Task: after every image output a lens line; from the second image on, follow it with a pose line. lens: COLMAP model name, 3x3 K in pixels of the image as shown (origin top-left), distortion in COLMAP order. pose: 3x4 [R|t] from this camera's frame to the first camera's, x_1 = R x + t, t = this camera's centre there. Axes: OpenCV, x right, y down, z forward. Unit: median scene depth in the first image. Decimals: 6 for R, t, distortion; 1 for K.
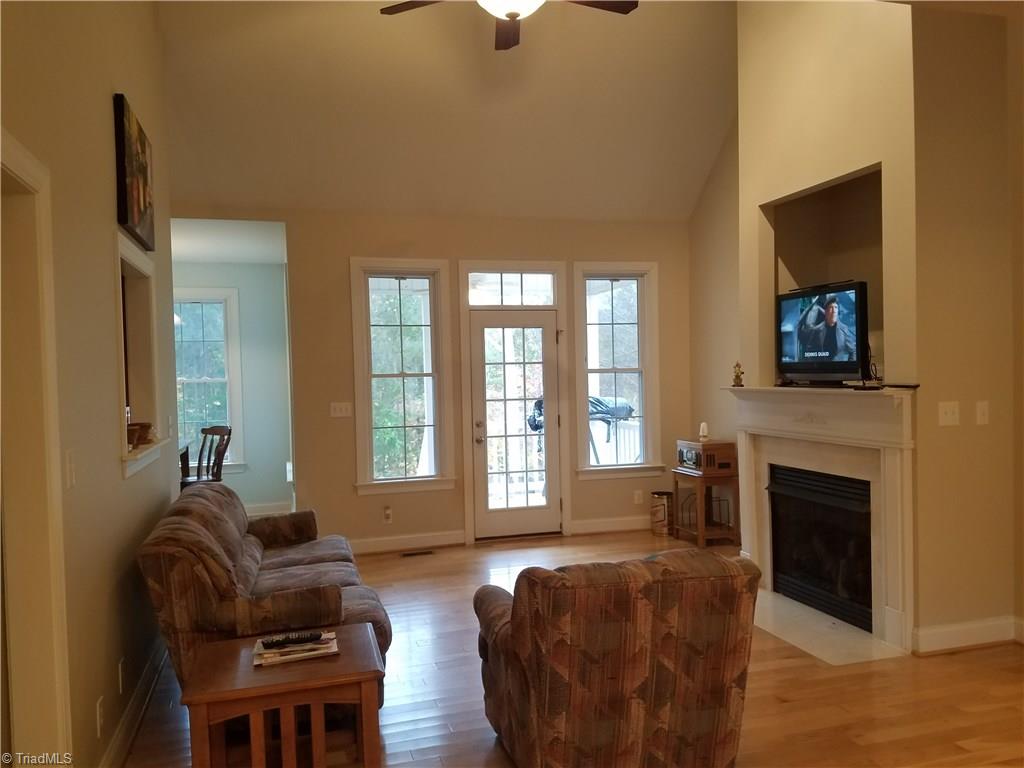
lens RADIAL K [[768.4, 0, 498.3], [0, 768.4, 386.4], [0, 0, 1]] dist [0.223436, -0.376948]
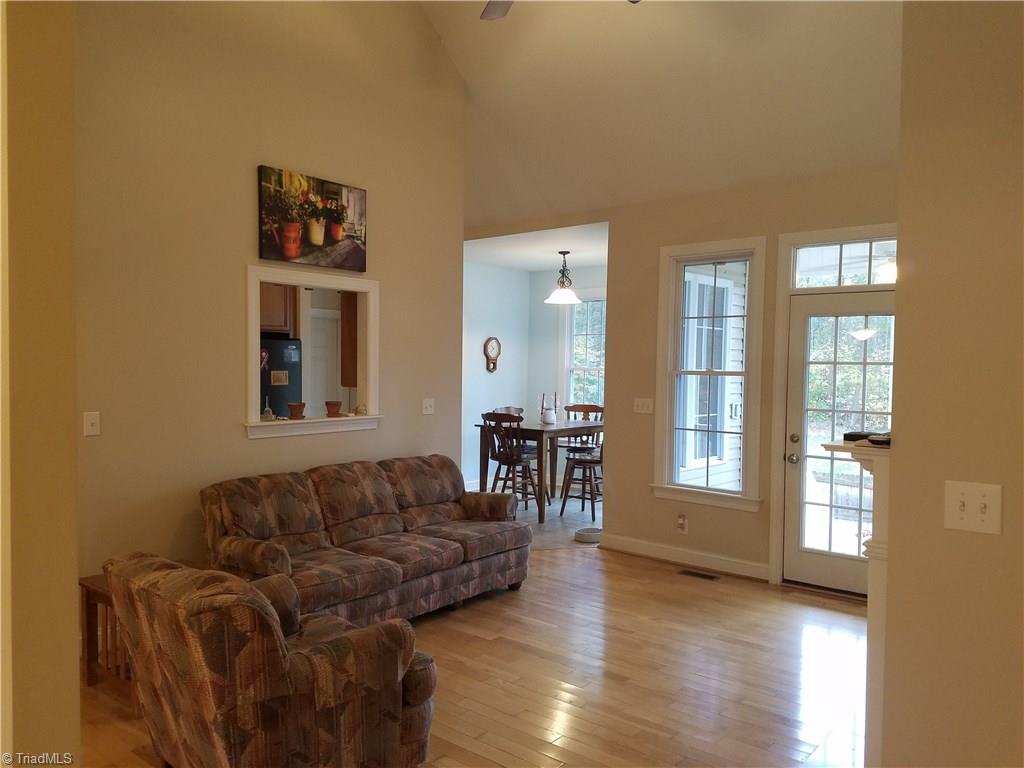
lens RADIAL K [[768.4, 0, 498.3], [0, 768.4, 386.4], [0, 0, 1]] dist [0.223436, -0.376948]
pose [[0.561149, 0.059070, -0.825605, 0.474074], [-0.039116, 0.998228, 0.044835, -0.029743], [0.826790, 0.007135, 0.562465, 0.288698]]
